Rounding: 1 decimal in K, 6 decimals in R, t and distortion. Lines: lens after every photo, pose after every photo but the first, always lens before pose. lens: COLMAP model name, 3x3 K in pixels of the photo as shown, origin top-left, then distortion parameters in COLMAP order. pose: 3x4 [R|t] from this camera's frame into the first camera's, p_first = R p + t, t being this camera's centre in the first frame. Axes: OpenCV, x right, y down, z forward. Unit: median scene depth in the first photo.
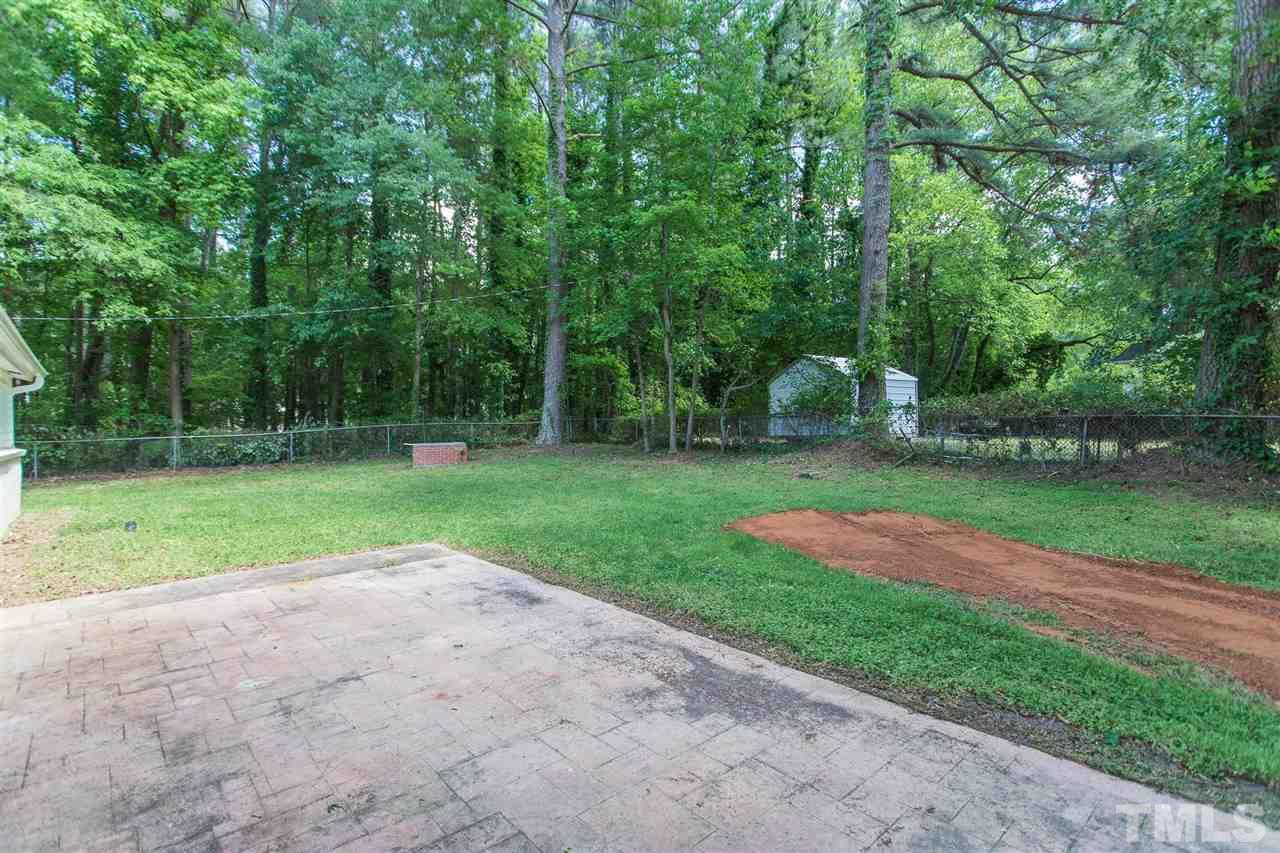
lens RADIAL K [[611.8, 0, 640.7], [0, 611.8, 425.6], [0, 0, 1]] dist [0.001364, -0.000063]
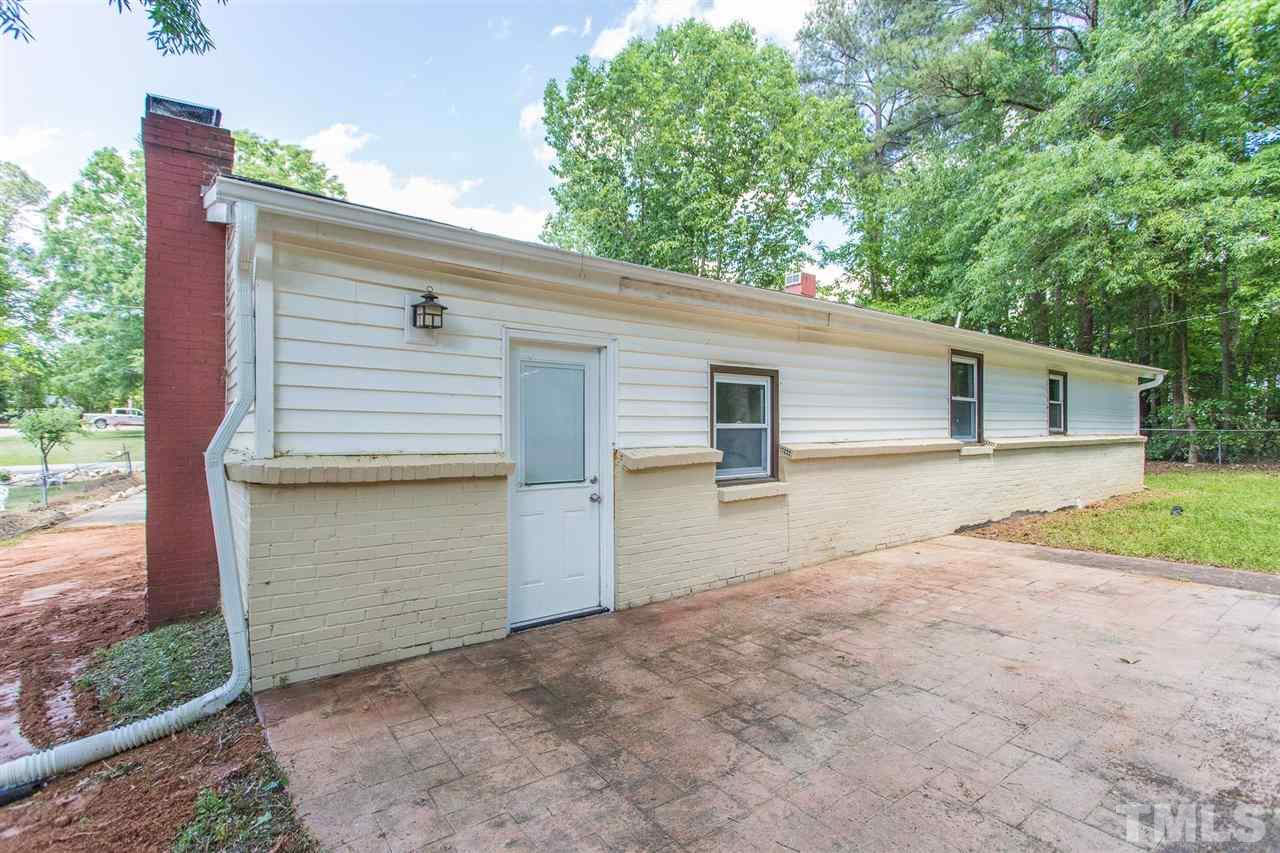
lens RADIAL K [[582.9, 0, 635.1], [0, 582.9, 428.8], [0, 0, 1]] dist [-0.003064, -0.000962]
pose [[-0.102425, 0.012717, -0.994659, 0.795413], [0.012877, 0.999851, 0.011457, -0.011576], [0.994657, -0.011635, -0.102574, 0.443789]]
